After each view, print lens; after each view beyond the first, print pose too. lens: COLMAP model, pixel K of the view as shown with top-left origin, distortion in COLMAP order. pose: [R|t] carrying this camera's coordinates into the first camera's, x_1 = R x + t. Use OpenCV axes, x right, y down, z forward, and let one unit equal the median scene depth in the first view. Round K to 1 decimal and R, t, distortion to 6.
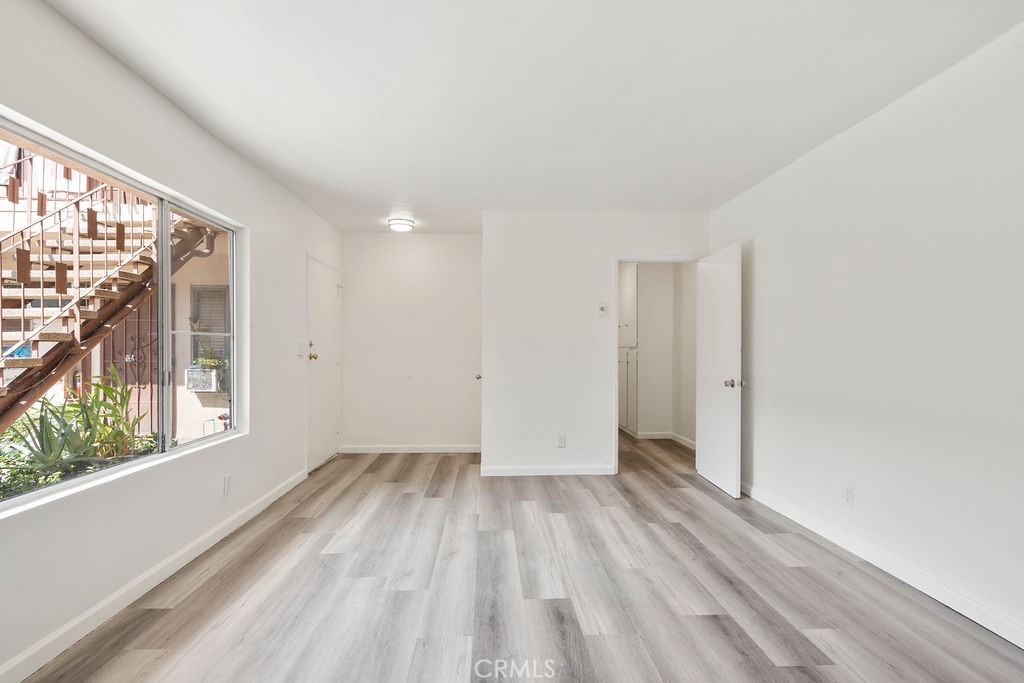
lens RADIAL K [[495.1, 0, 512.7], [0, 495.1, 344.1], [0, 0, 1]] dist [0.002590, 0.000370]
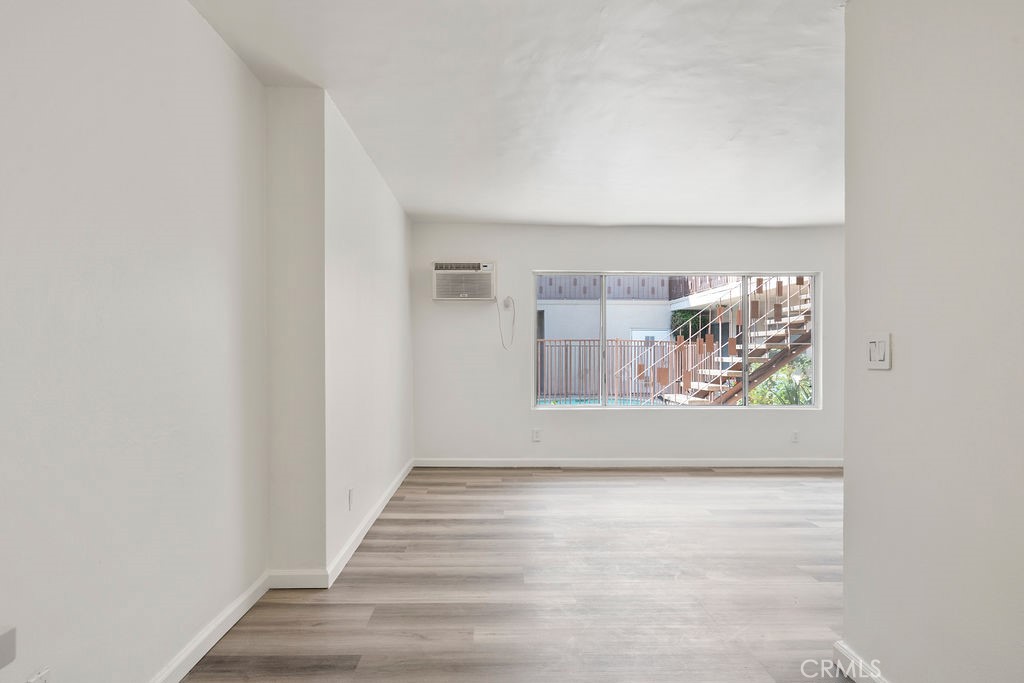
lens RADIAL K [[575.2, 0, 510.1], [0, 575.2, 346.4], [0, 0, 1]] dist [0.001971, 0.000255]
pose [[-0.020297, -0.011492, -0.999728, 1.373191], [0.006880, 0.999909, -0.011634, 0.004497], [0.999770, -0.007114, -0.020216, 0.112087]]
